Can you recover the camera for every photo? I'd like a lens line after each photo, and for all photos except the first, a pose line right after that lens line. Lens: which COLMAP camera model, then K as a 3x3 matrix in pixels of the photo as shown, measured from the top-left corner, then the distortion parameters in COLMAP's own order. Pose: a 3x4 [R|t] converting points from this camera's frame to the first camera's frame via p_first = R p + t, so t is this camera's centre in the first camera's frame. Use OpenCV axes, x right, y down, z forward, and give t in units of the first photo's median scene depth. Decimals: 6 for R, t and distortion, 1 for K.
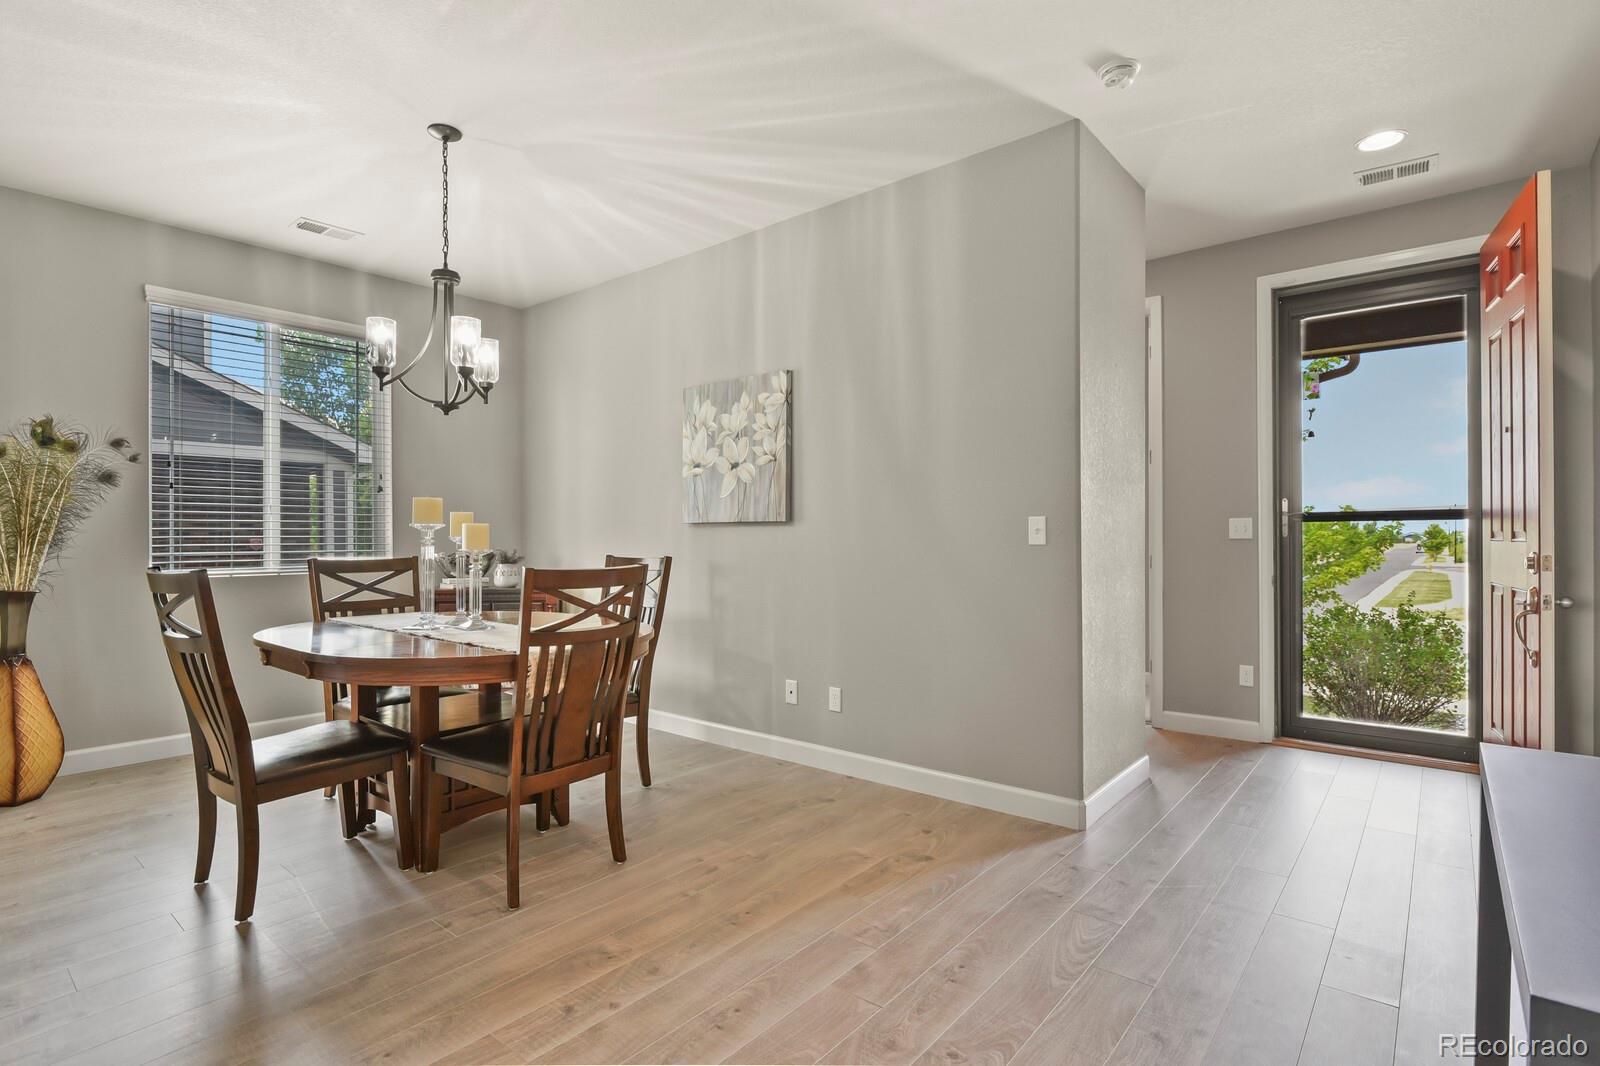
lens RADIAL K [[771.9, 0, 800.9], [0, 771.9, 533.8], [0, 0, 1]] dist [-0.002899, -0.005818]
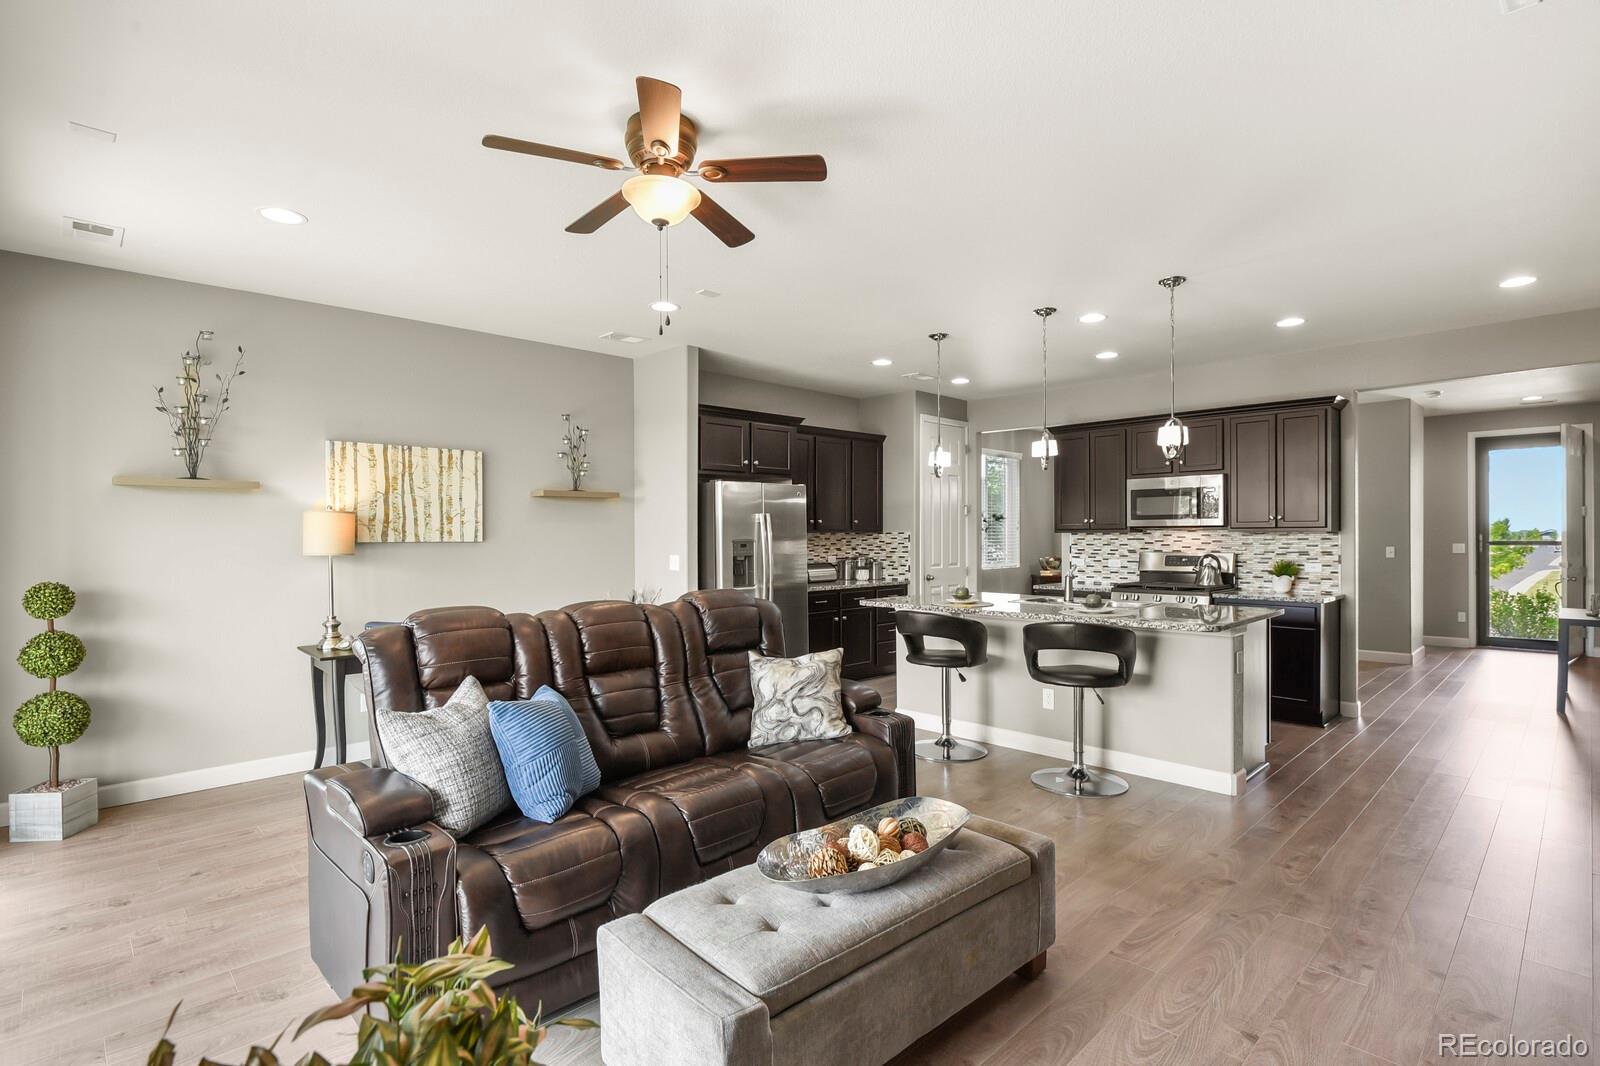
lens RADIAL K [[771.9, 0, 799.1], [0, 771.9, 535.5], [0, 0, 1]] dist [-0.002899, -0.005818]
pose [[0.994589, -0.001213, -0.103884, -1.323045], [0.001630, 0.999991, 0.003938, -0.068954], [0.103879, -0.004086, 0.994582, -1.685990]]
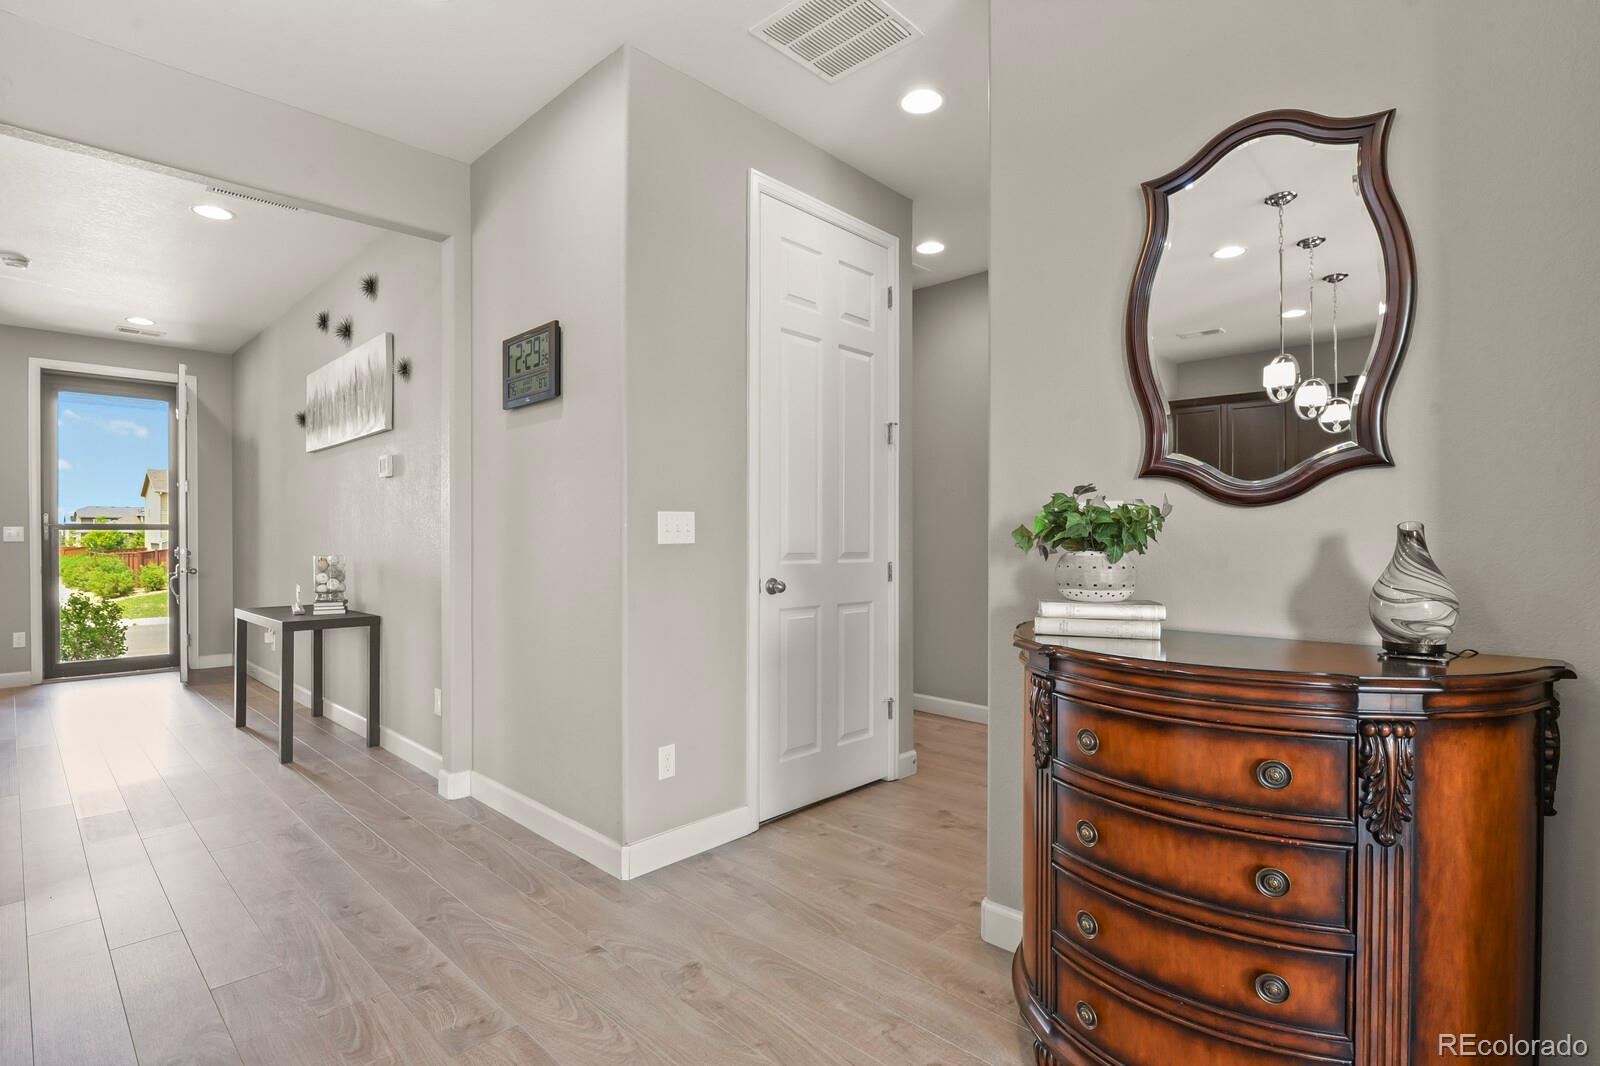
lens RADIAL K [[771.9, 0, 804.3], [0, 771.9, 541.9], [0, 0, 1]] dist [-0.002899, -0.005818]
pose [[0.067554, -0.002089, 0.997713, -0.900782], [-0.001175, 0.999997, 0.002174, 0.003432], [-0.997715, -0.001320, 0.067552, -0.655491]]
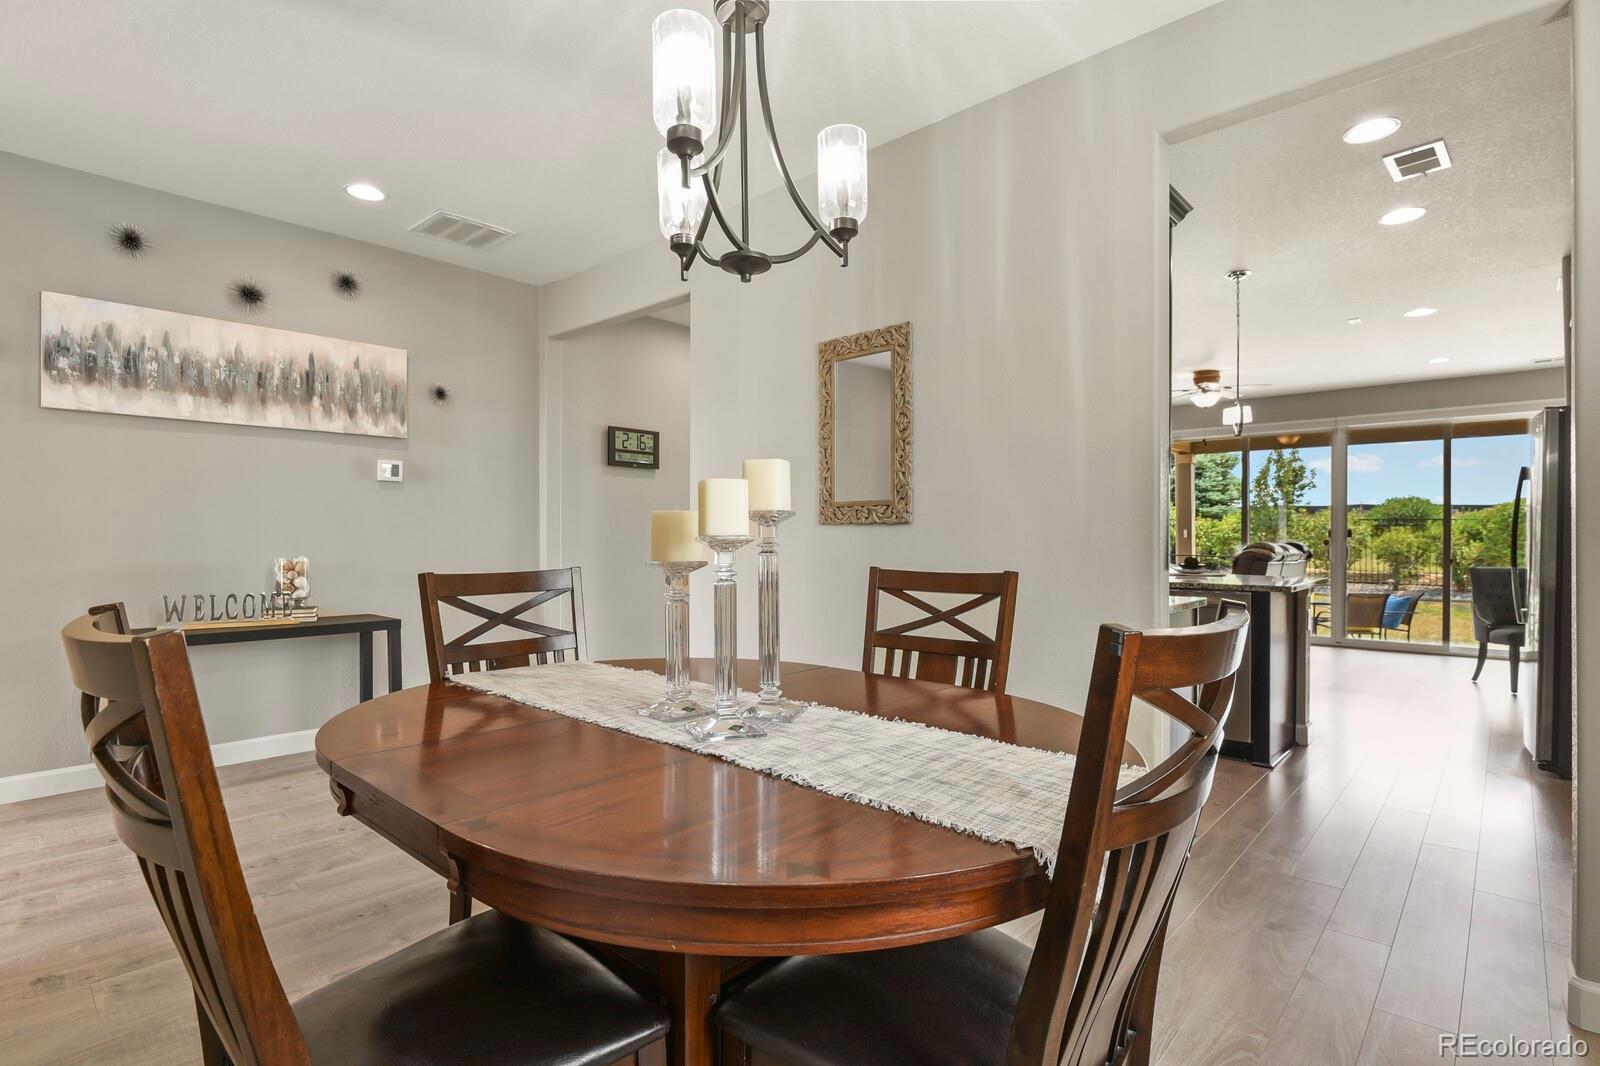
lens RADIAL K [[771.9, 0, 802.1], [0, 771.9, 539.5], [0, 0, 1]] dist [-0.002899, -0.005818]
pose [[-0.998847, 0.001676, 0.047983, -0.479058], [0.001621, 0.999998, -0.001187, 0.005485], [-0.047985, -0.001108, -0.998847, 1.371973]]
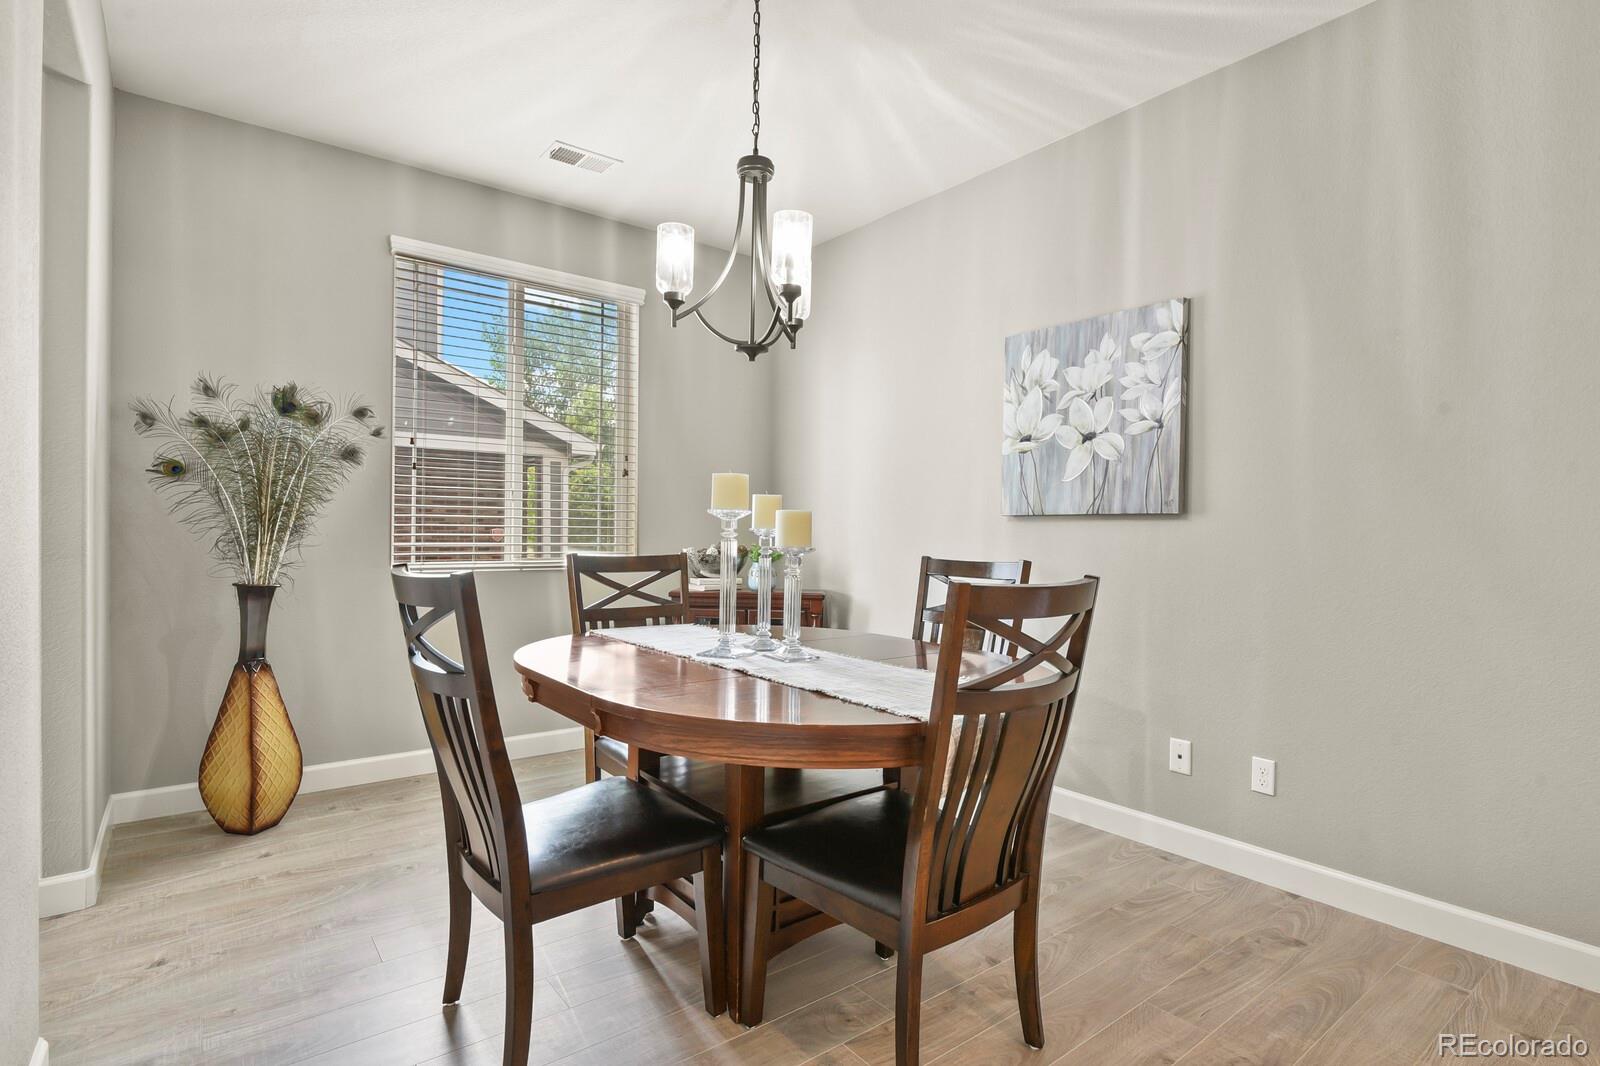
lens RADIAL K [[771.9, 0, 795.1], [0, 771.9, 533.2], [0, 0, 1]] dist [-0.002899, -0.005818]
pose [[0.976116, 0.014968, -0.216736, -0.244580], [-0.014415, 0.999888, 0.004132, 0.004545], [0.216773, -0.000909, 0.976222, 0.282213]]
